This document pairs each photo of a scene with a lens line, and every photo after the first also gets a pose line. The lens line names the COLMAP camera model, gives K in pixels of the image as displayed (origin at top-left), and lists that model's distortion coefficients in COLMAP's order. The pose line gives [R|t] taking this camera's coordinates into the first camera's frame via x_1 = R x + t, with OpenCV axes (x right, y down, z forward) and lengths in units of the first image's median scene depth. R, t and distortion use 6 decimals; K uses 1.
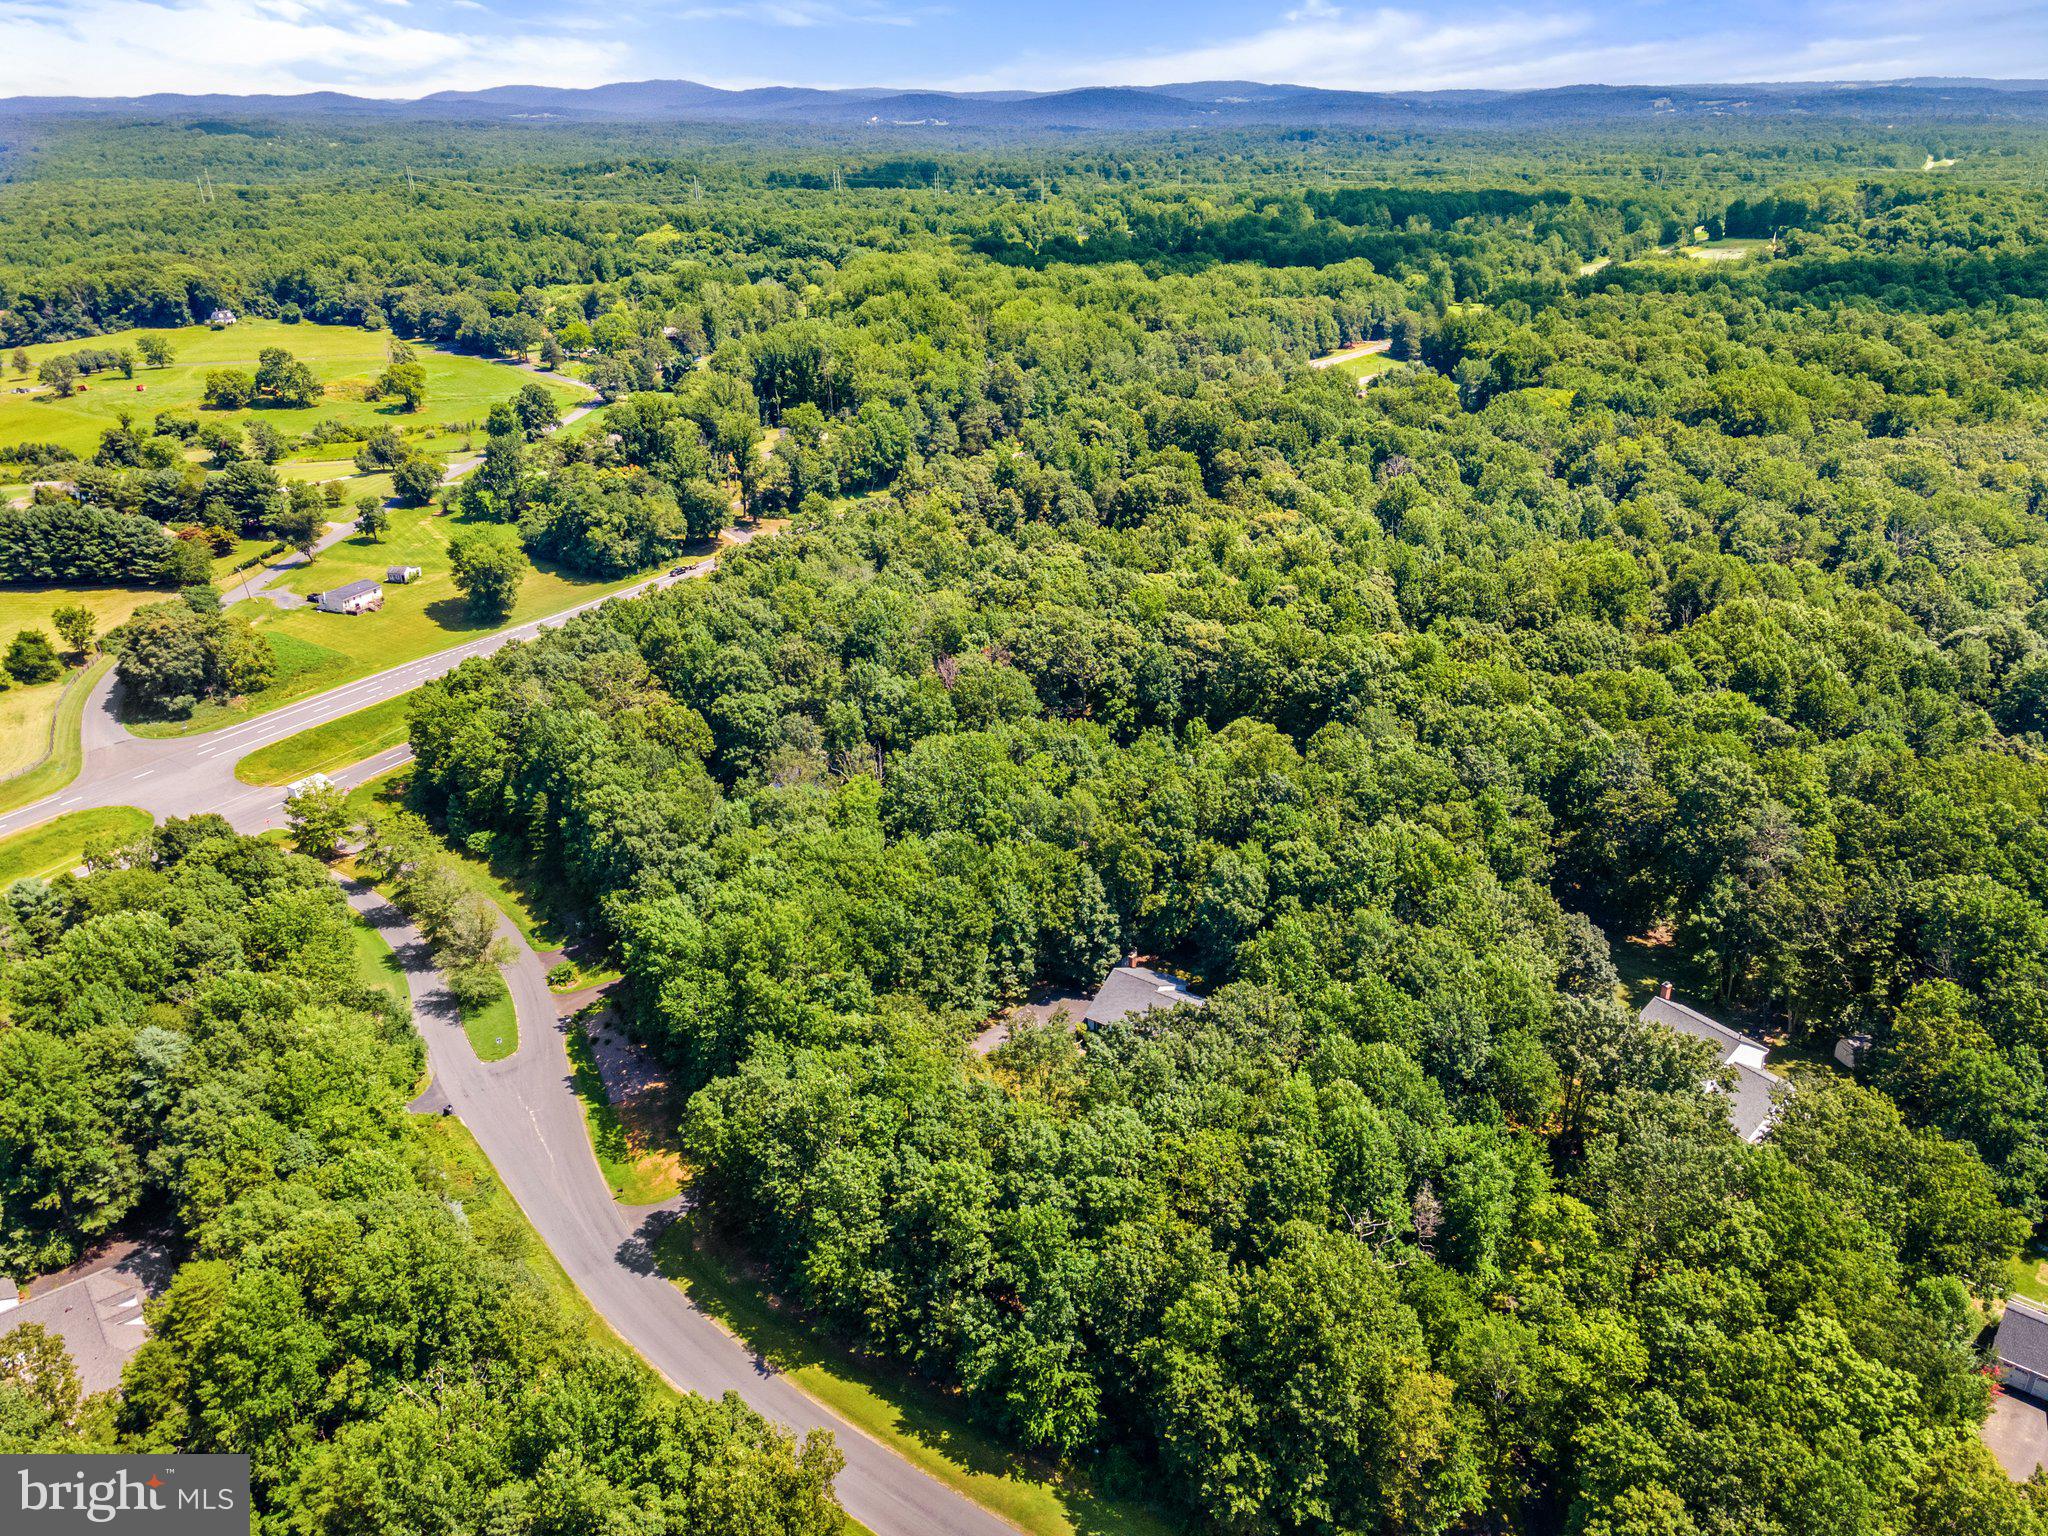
lens RADIAL K [[1492.8, 0, 1029.1], [0, 1492.8, 760.4], [0, 0, 1]] dist [0.017383, 0.054245]
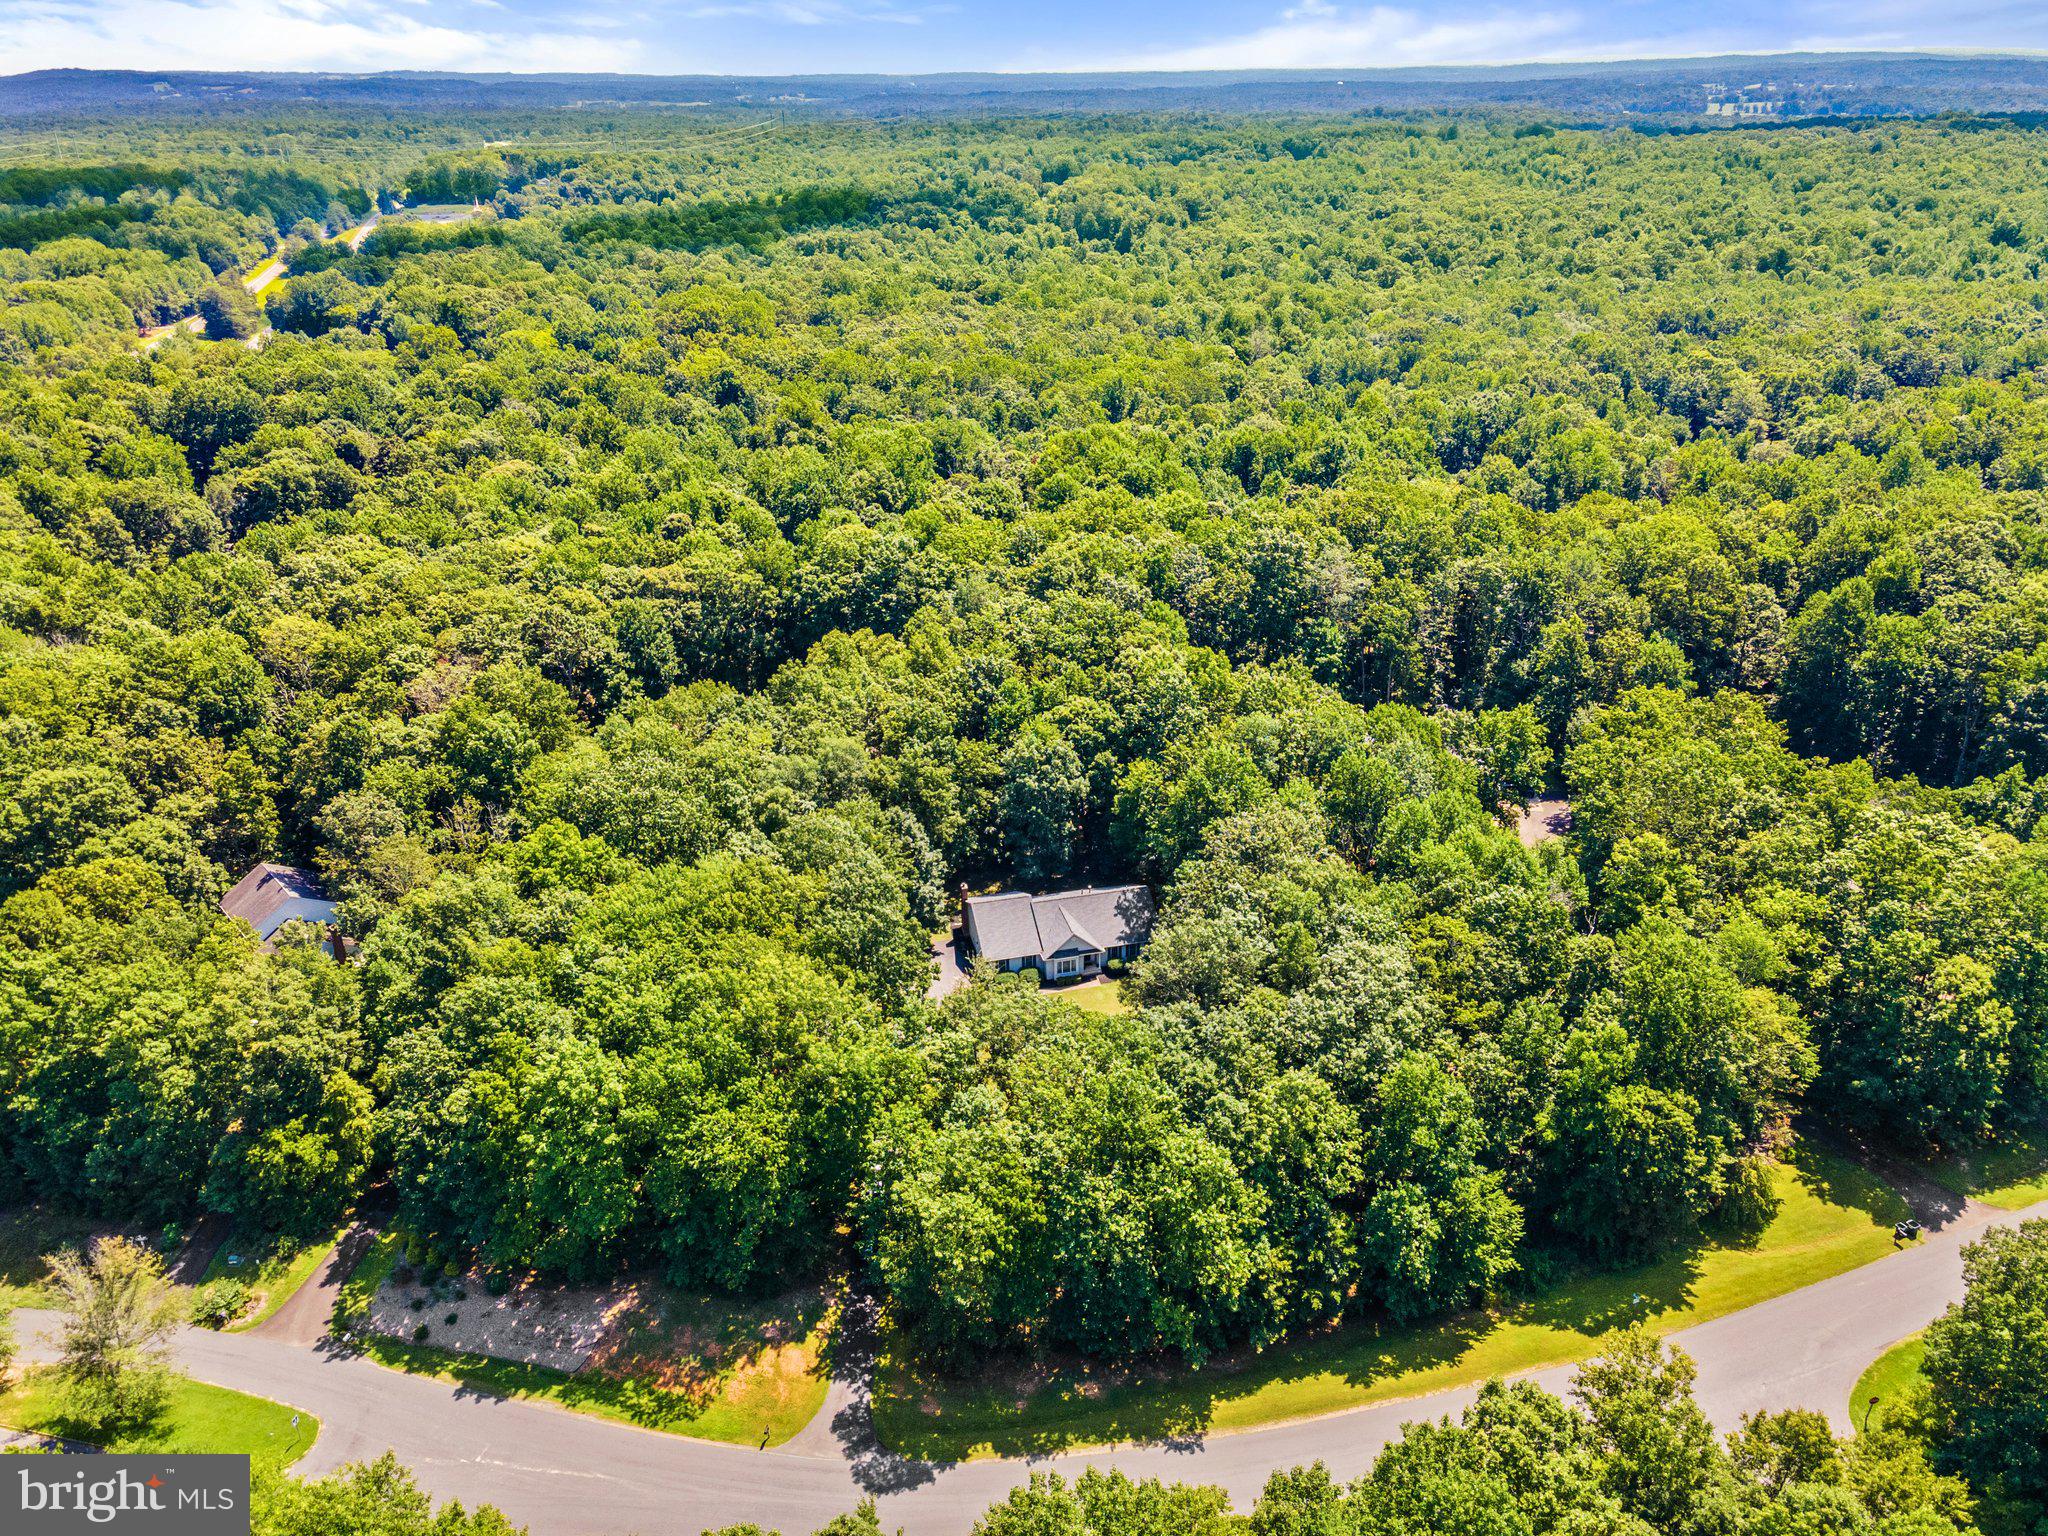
lens RADIAL K [[1492.8, 0, 1029.1], [0, 1492.8, 760.4], [0, 0, 1]] dist [0.017383, 0.054245]
pose [[0.649286, -0.319578, 0.690144, -0.446349], [0.316791, 0.938608, 0.136595, -0.043111], [-0.691427, 0.129942, 0.710664, 0.307190]]
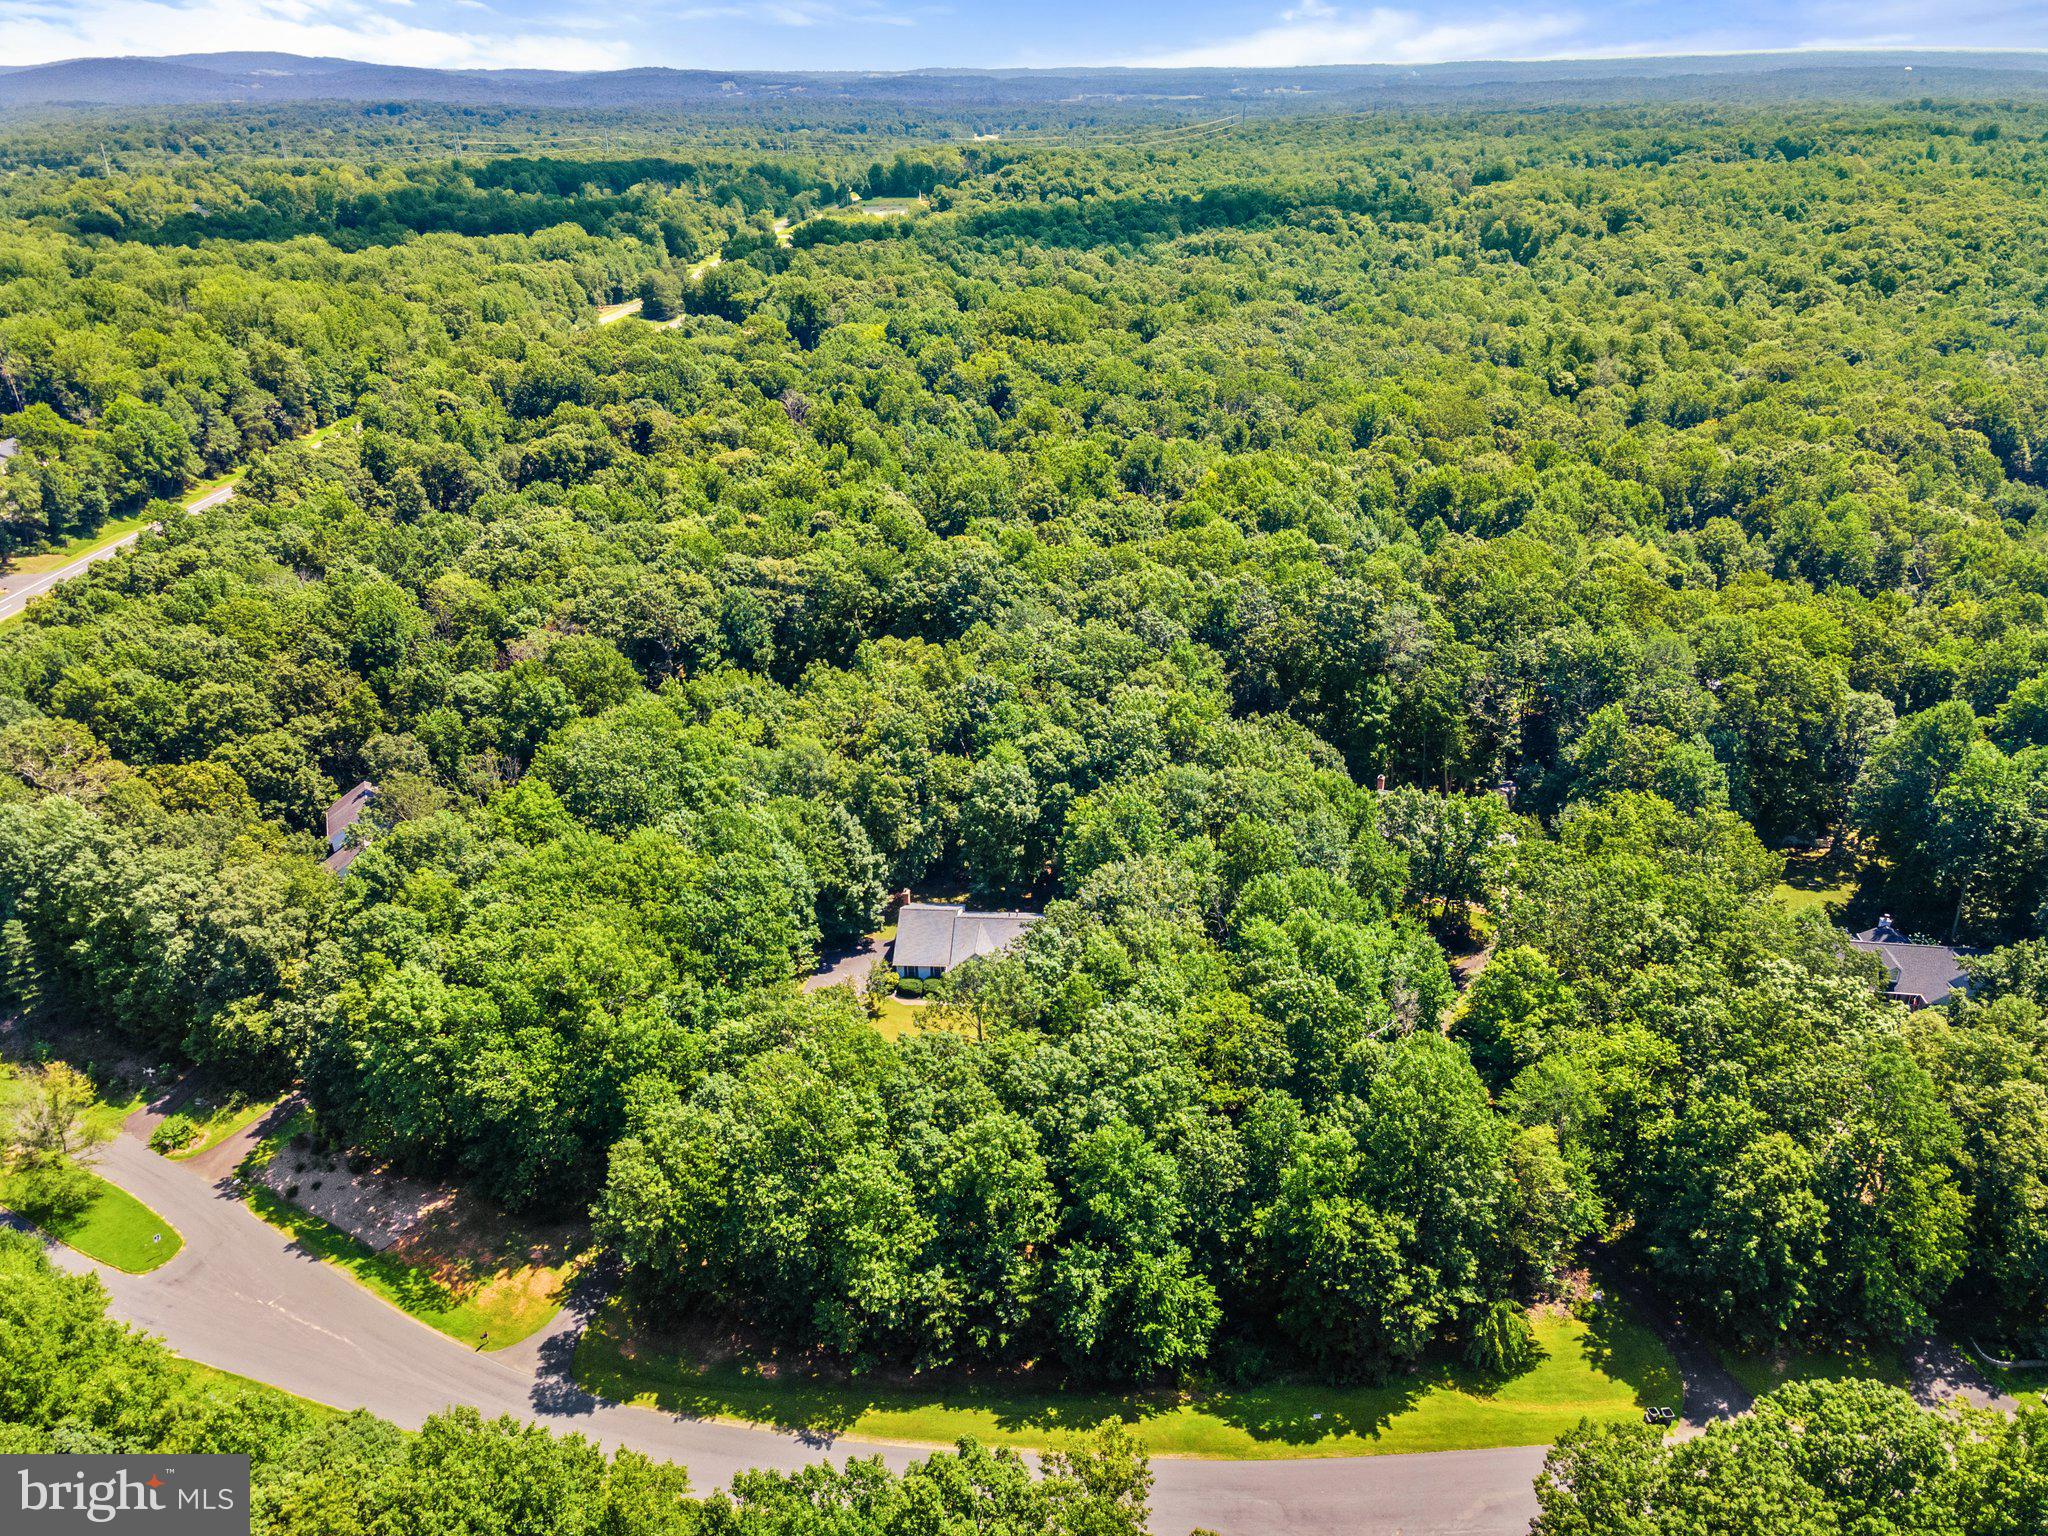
lens RADIAL K [[1492.8, 0, 1029.1], [0, 1492.8, 760.4], [0, 0, 1]] dist [0.017383, 0.054245]
pose [[0.849220, -0.223837, 0.478249, -0.265755], [0.219267, 0.973414, 0.066241, 0.005717], [-0.480361, 0.048611, 0.875722, 0.131973]]
